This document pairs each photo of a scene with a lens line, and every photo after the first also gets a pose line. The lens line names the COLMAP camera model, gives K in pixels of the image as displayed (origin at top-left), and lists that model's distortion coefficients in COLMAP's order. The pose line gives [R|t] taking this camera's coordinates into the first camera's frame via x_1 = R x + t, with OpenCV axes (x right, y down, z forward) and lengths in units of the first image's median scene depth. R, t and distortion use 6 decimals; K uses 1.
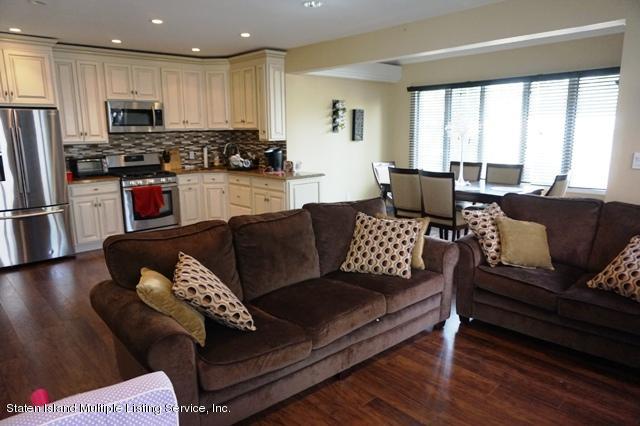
lens RADIAL K [[432.4, 0, 319.0], [0, 432.4, 215.0], [0, 0, 1]] dist [-0.040044, 0.032576]
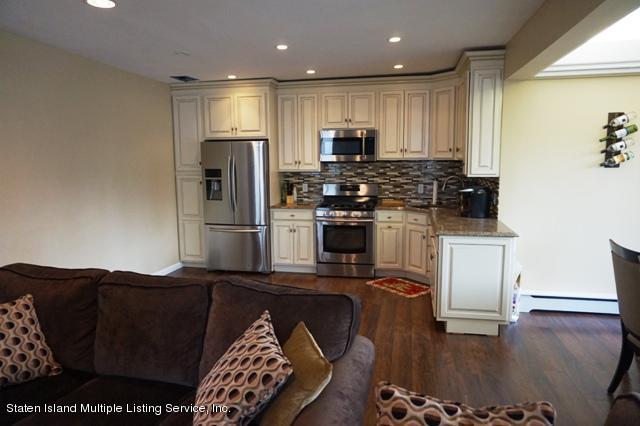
lens RADIAL K [[432.4, 0, 323.0], [0, 432.4, 215.1], [0, 0, 1]] dist [-0.040044, 0.032576]
pose [[0.579144, 0.114333, -0.807168, 0.364244], [-0.156272, 0.987325, 0.027726, -0.099759], [0.800107, 0.110080, 0.589670, 0.431359]]
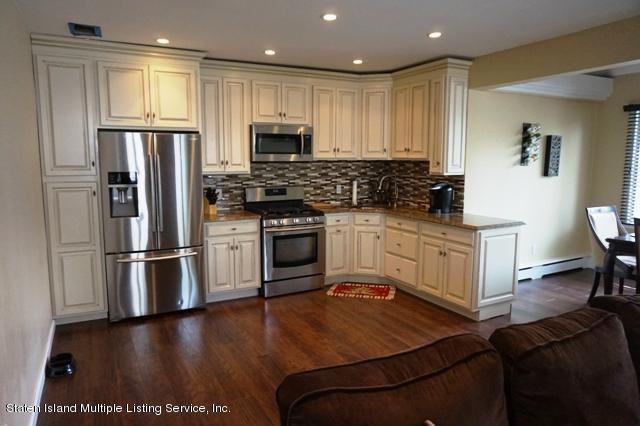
lens RADIAL K [[432.4, 0, 317.7], [0, 432.4, 215.5], [0, 0, 1]] dist [-0.040044, 0.032576]
pose [[0.966188, 0.042943, -0.254236, -0.148191], [-0.058969, 0.996702, -0.055752, -0.047761], [0.251004, 0.068859, 0.965534, 0.225615]]
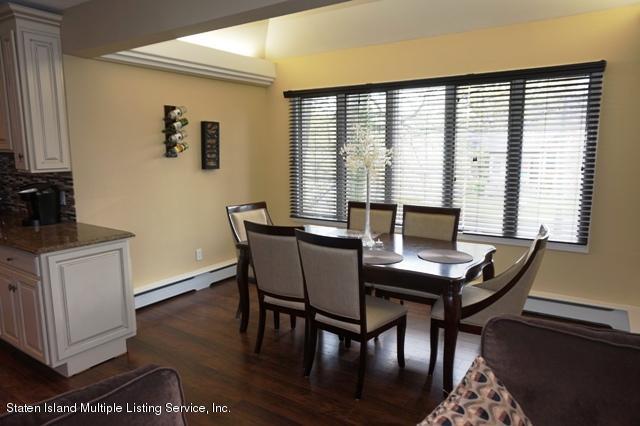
lens RADIAL K [[432.4, 0, 320.5], [0, 432.4, 212.4], [0, 0, 1]] dist [-0.040044, 0.032576]
pose [[0.970326, -0.025901, 0.240409, 0.120376], [0.037395, 0.998359, -0.043372, -0.092765], [-0.238891, 0.051075, 0.969702, 0.427586]]
